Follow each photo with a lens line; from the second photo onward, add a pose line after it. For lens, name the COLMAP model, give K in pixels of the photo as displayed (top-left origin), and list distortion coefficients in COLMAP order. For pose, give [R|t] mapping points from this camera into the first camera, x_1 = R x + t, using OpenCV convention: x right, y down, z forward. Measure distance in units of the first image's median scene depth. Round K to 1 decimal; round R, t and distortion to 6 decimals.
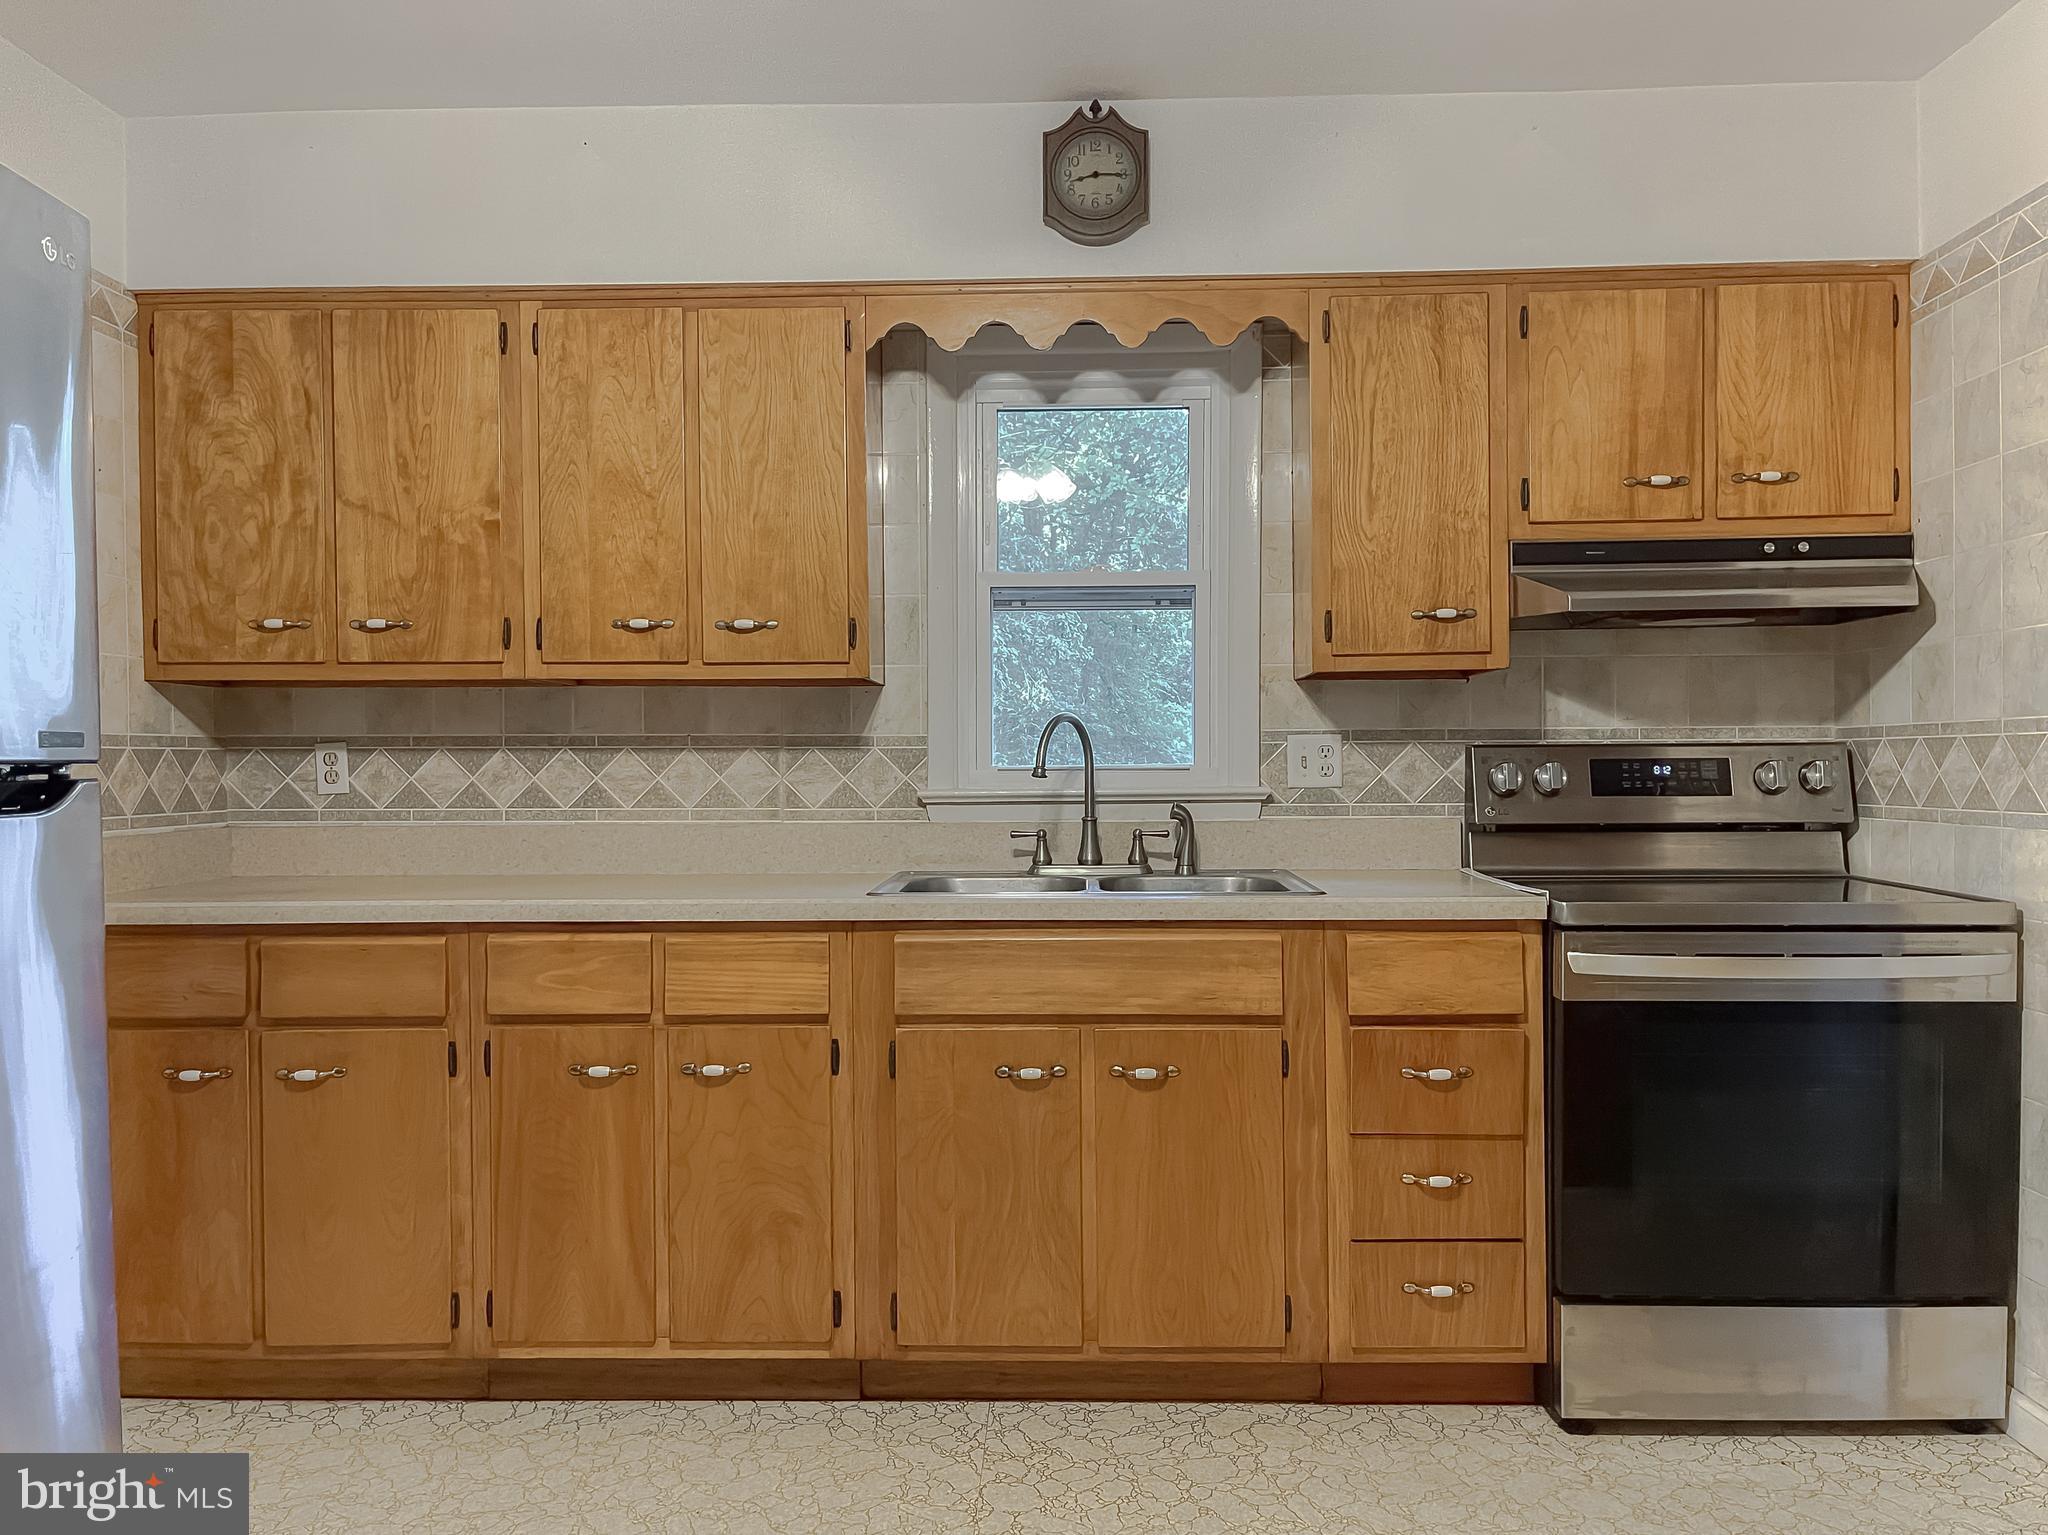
lens RADIAL K [[1599.1, 0, 1044.4], [0, 1599.1, 772.7], [0, 0, 1]] dist [0.082476, -0.108048]
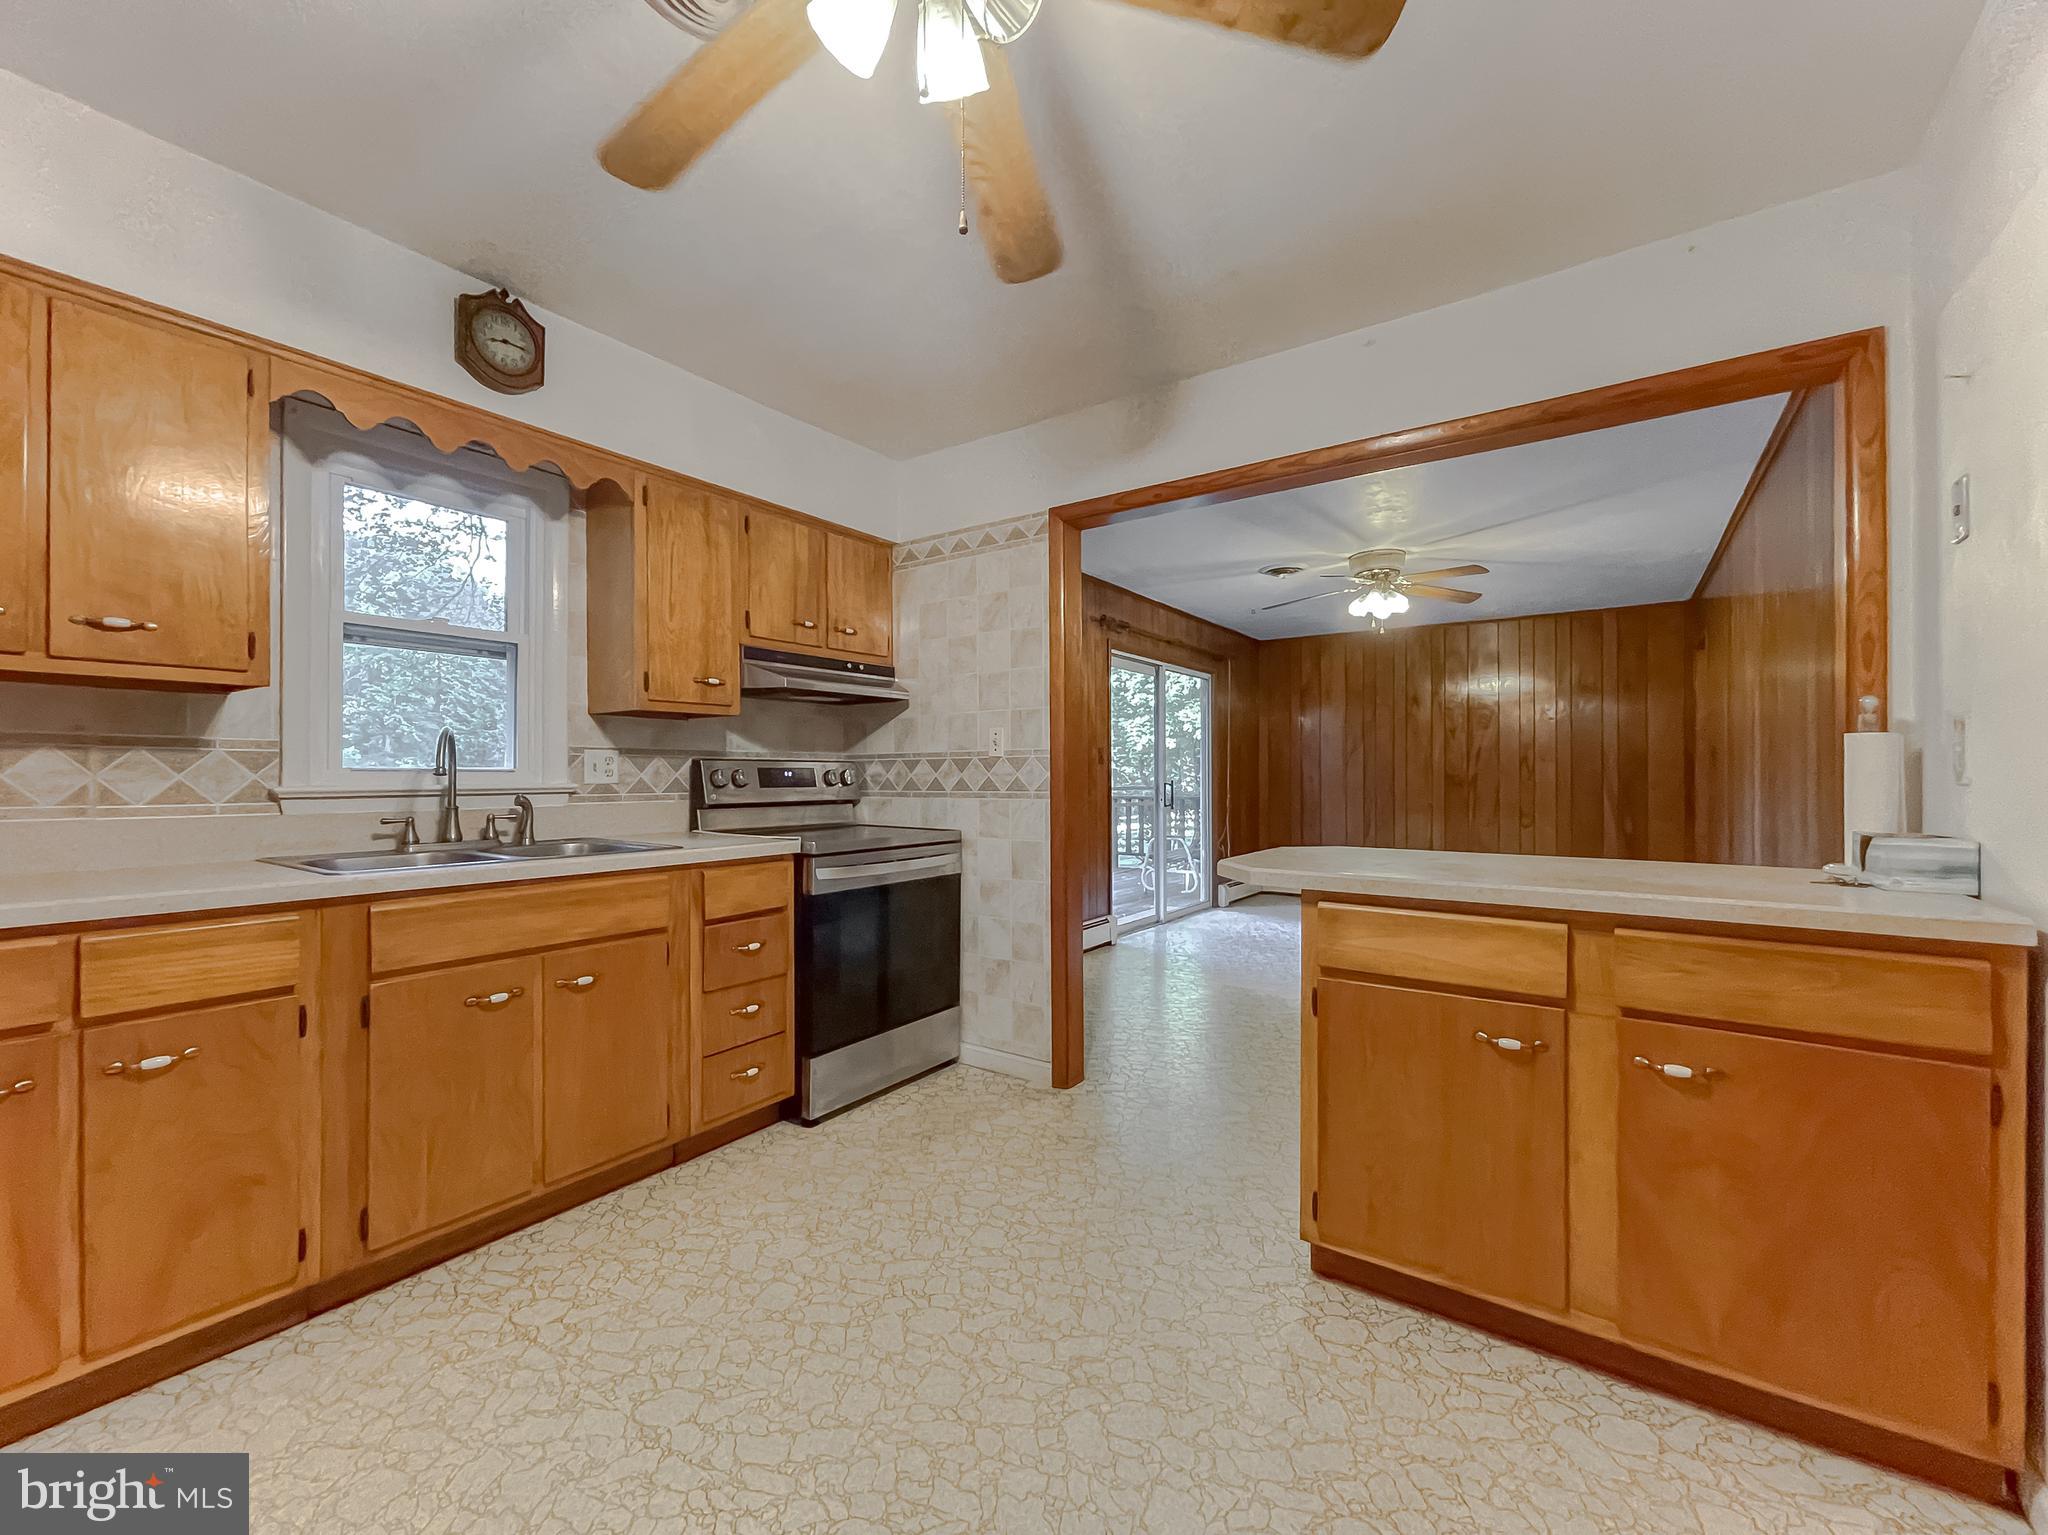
lens RADIAL K [[839.0, 0, 1027.8], [0, 839.0, 766.9], [0, 0, 1]] dist [0.000096, 0.000373]
pose [[0.549804, 0.014151, 0.835174, -0.313168], [0.004872, 0.999785, -0.020147, 0.012231], [-0.835279, 0.015146, 0.549617, 0.228105]]
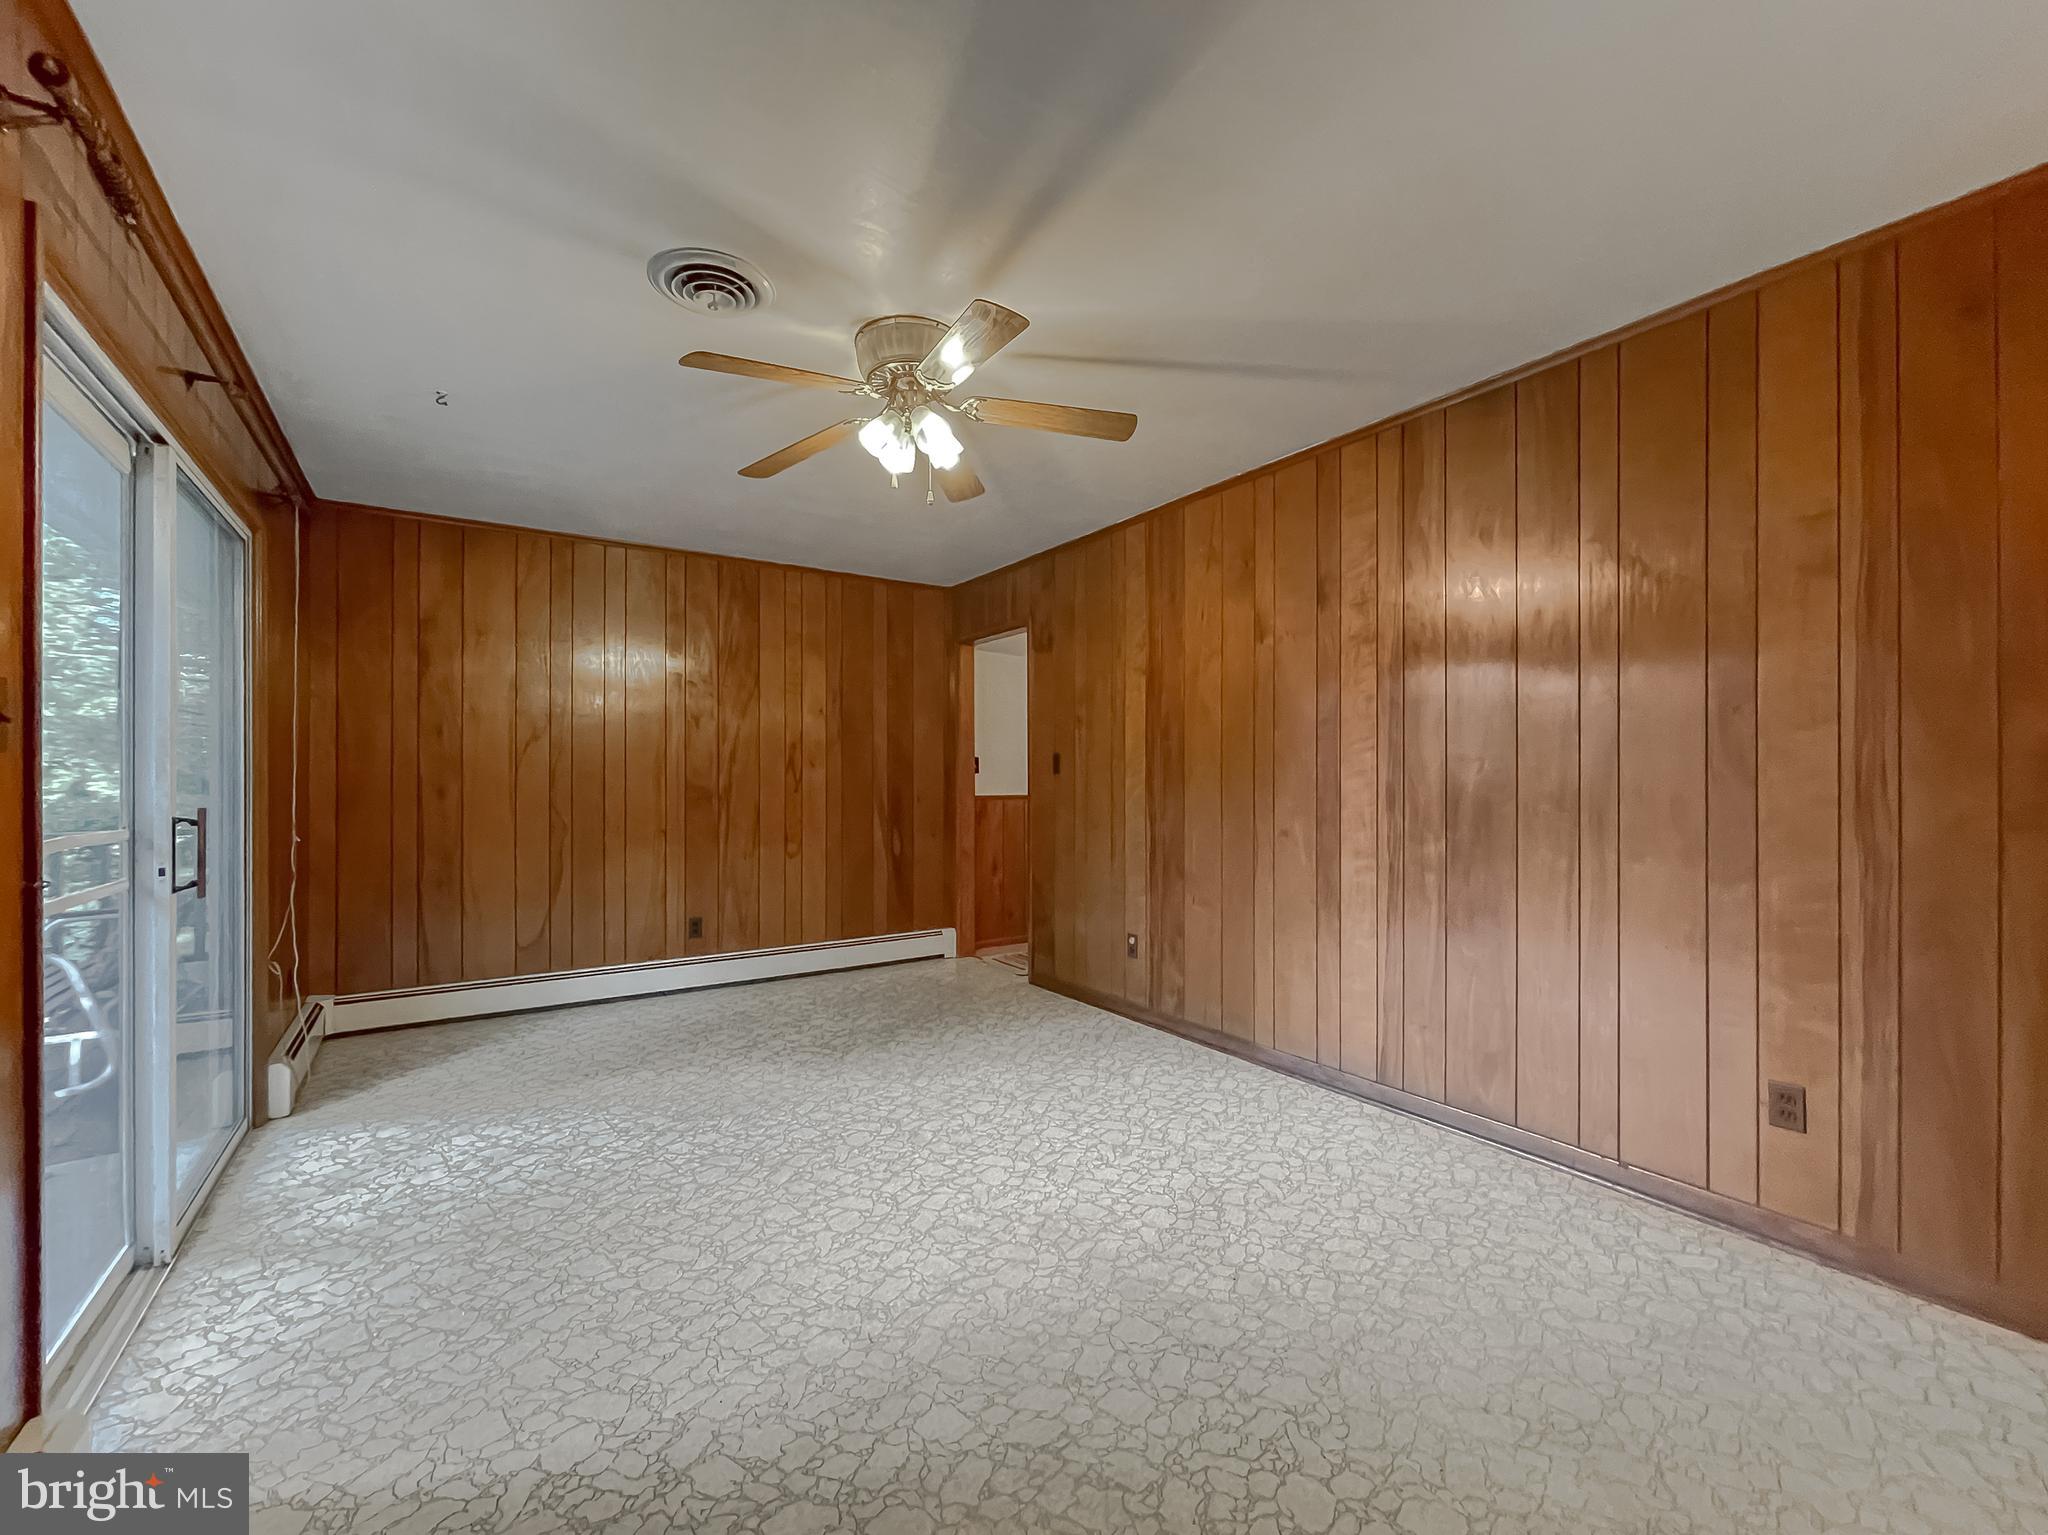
lens RADIAL K [[836.1, 0, 1017.7], [0, 836.1, 774.0], [0, 0, 1]] dist [-0.000361, 0.000291]
pose [[-0.573984, 0.011736, 0.818783, 0.708841], [0.013350, 0.999899, -0.004974, -0.011184], [-0.818758, 0.008076, -0.574082, 0.927227]]
